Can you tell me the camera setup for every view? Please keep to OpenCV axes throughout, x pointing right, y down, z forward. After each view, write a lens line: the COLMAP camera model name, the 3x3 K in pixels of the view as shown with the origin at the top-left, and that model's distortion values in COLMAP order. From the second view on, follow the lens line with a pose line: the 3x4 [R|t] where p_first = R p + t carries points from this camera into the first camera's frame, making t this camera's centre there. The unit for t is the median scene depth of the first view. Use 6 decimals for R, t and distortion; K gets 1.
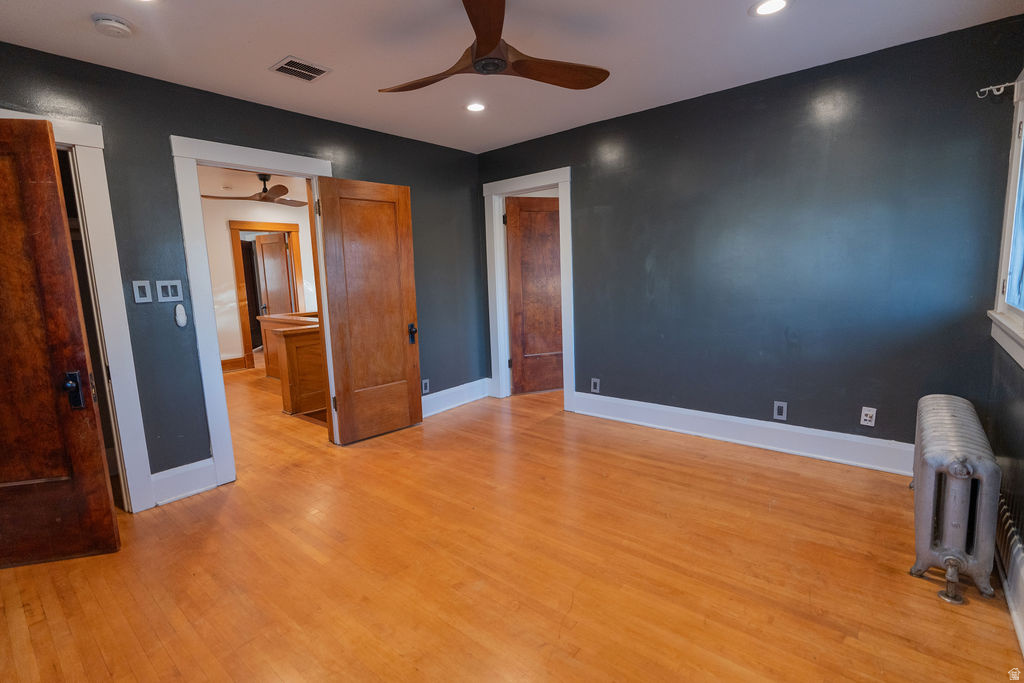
lens RADIAL K [[475.3, 0, 510.5], [0, 475.3, 338.1], [0, 0, 1]] dist [-0.018080, 0.006400]
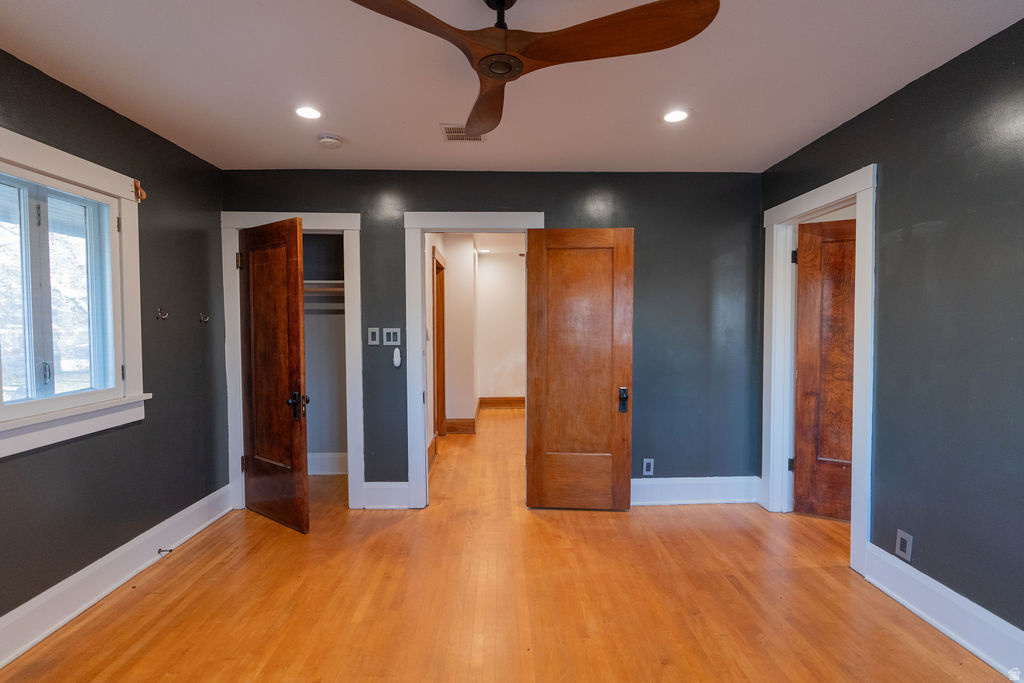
lens RADIAL K [[475.3, 0, 510.5], [0, 475.3, 338.1], [0, 0, 1]] dist [-0.018080, 0.006400]
pose [[0.658065, 0.056396, -0.750846, 0.293823], [-0.125548, 0.991450, -0.035566, -0.065293], [0.742420, 0.117672, 0.659519, 0.296959]]
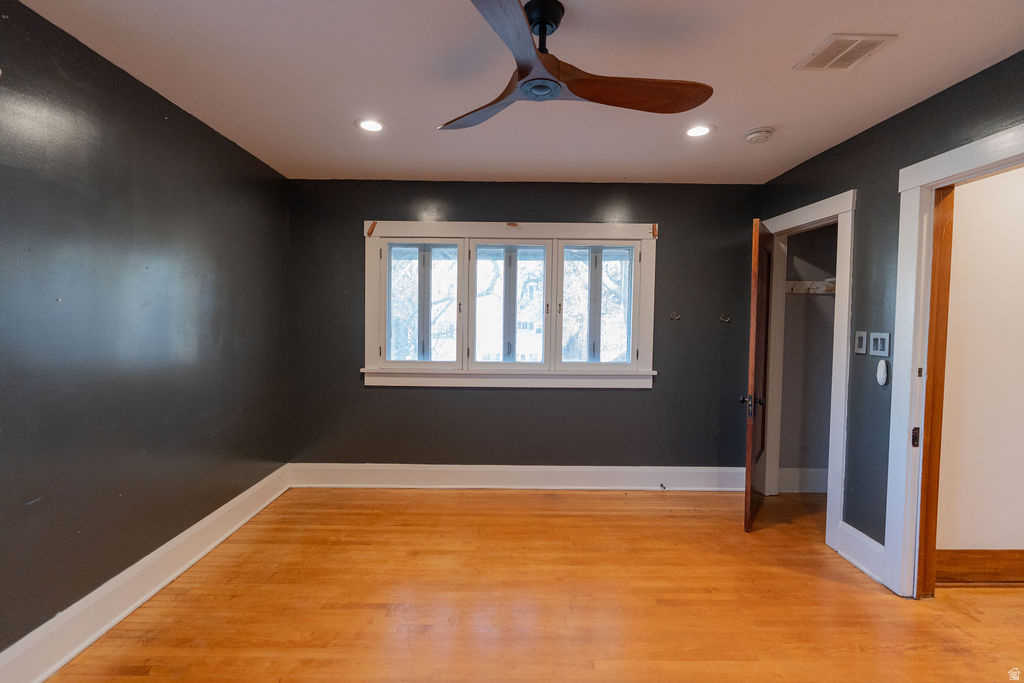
lens RADIAL K [[458.8, 0, 510.5], [0, 458.8, 338.1], [0, 0, 1]] dist [-0.002171, 0.000401]
pose [[-0.760053, 0.052628, -0.647727, 0.283130], [-0.076497, 0.982541, 0.169594, -0.148576], [0.645343, 0.178449, -0.742757, 0.857637]]
